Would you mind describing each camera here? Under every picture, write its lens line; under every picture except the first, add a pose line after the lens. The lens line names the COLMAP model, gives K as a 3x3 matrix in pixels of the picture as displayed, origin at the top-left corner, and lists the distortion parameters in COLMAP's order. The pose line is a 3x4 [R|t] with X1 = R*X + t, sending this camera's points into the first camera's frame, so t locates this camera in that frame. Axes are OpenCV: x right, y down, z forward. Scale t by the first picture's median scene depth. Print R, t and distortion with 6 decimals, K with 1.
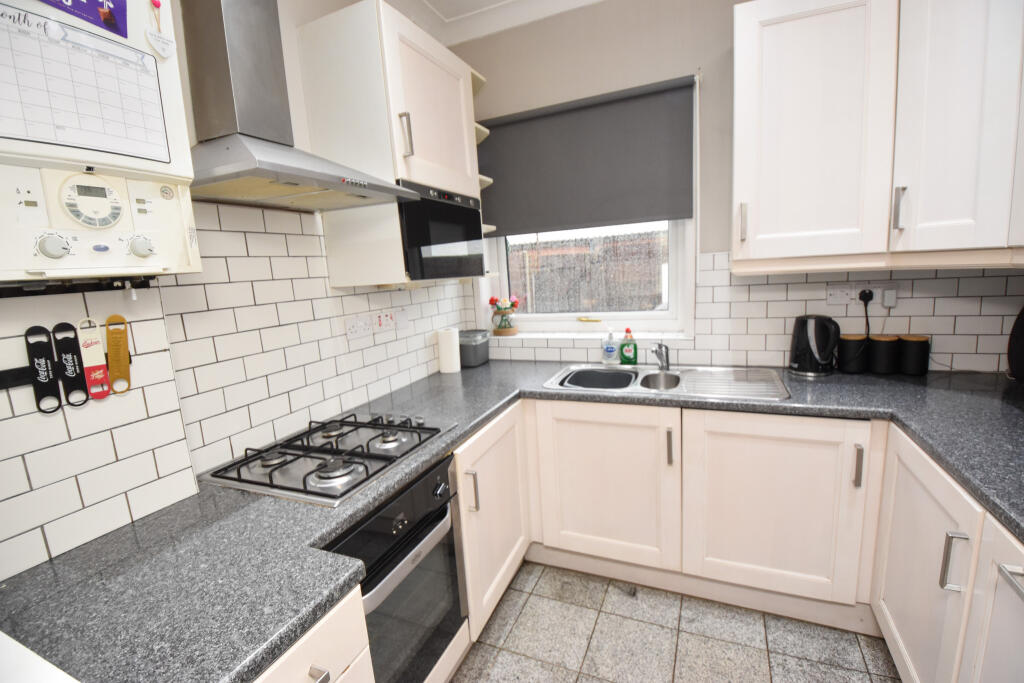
lens RADIAL K [[451.0, 0, 516.0], [0, 451.0, 340.4], [0, 0, 1]] dist [-0.021043, -0.011611]
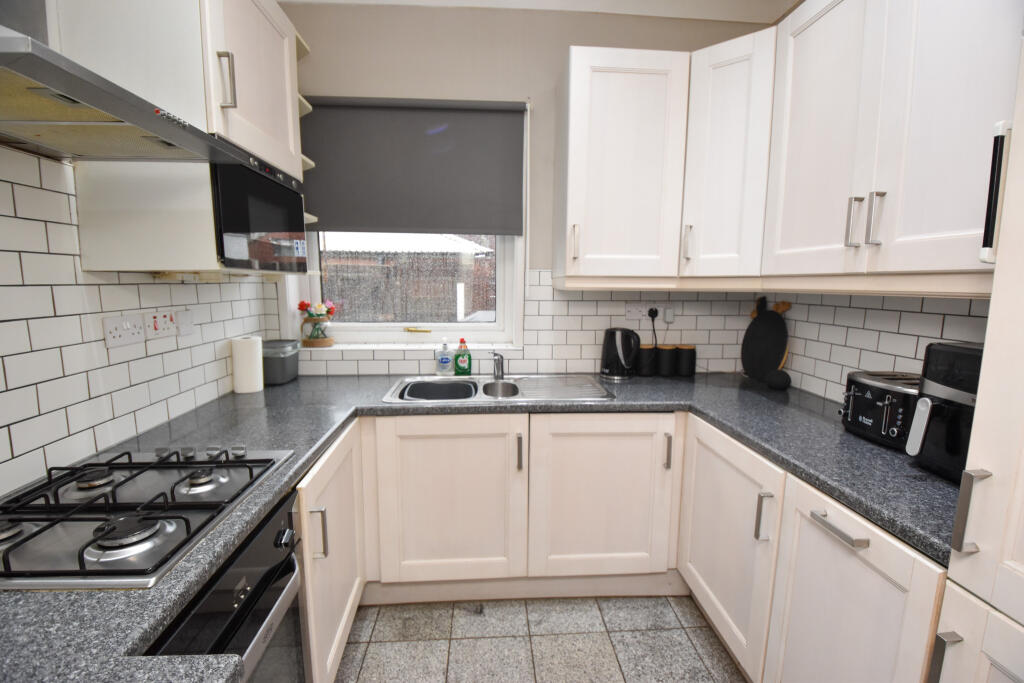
lens RADIAL K [[451.0, 0, 527.1], [0, 451.0, 339.8], [0, 0, 1]] dist [-0.021043, -0.011611]
pose [[0.878632, 0.008076, 0.477431, -0.126000], [0.012161, 0.999154, -0.039281, 0.021713], [-0.477345, 0.040320, 0.877791, 0.087974]]
